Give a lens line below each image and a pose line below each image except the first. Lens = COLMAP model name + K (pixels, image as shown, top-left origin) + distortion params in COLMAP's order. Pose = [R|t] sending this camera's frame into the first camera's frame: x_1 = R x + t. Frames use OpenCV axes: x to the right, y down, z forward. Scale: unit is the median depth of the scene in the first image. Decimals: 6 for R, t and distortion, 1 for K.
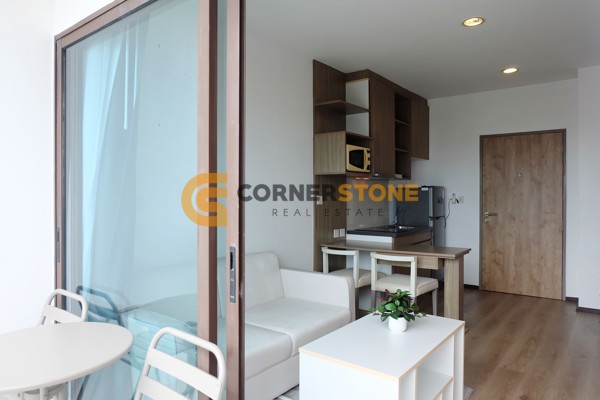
lens RADIAL K [[415.0, 0, 304.6], [0, 415.0, 195.4], [0, 0, 1]] dist [-0.047483, 0.059233]
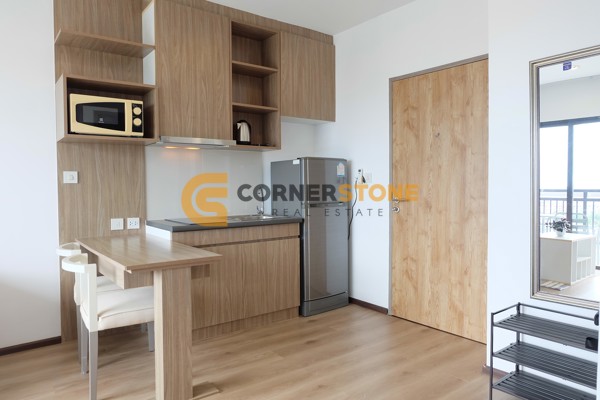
lens RADIAL K [[415.0, 0, 324.7], [0, 415.0, 195.5], [0, 0, 1]] dist [-0.047483, 0.059233]
pose [[0.960832, 0.001147, -0.277129, 0.553240], [0.005732, 0.999695, 0.024009, 0.024303], [0.277072, -0.024657, 0.960533, 0.372066]]
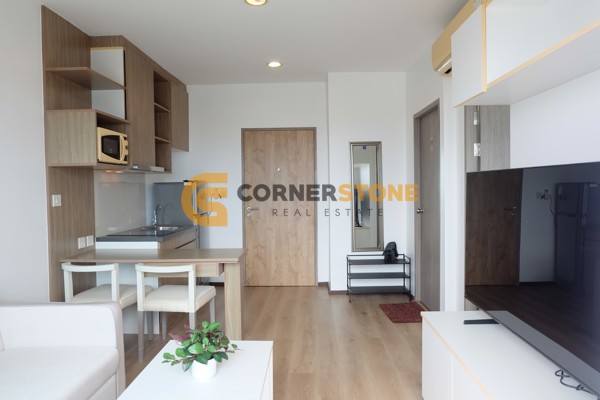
lens RADIAL K [[415.0, 0, 303.3], [0, 415.0, 193.7], [0, 0, 1]] dist [-0.047483, 0.059233]
pose [[0.816889, -0.019737, 0.576457, -0.023295], [0.012979, 0.999790, 0.015839, -0.005472], [-0.576649, -0.005456, 0.816974, 0.126866]]
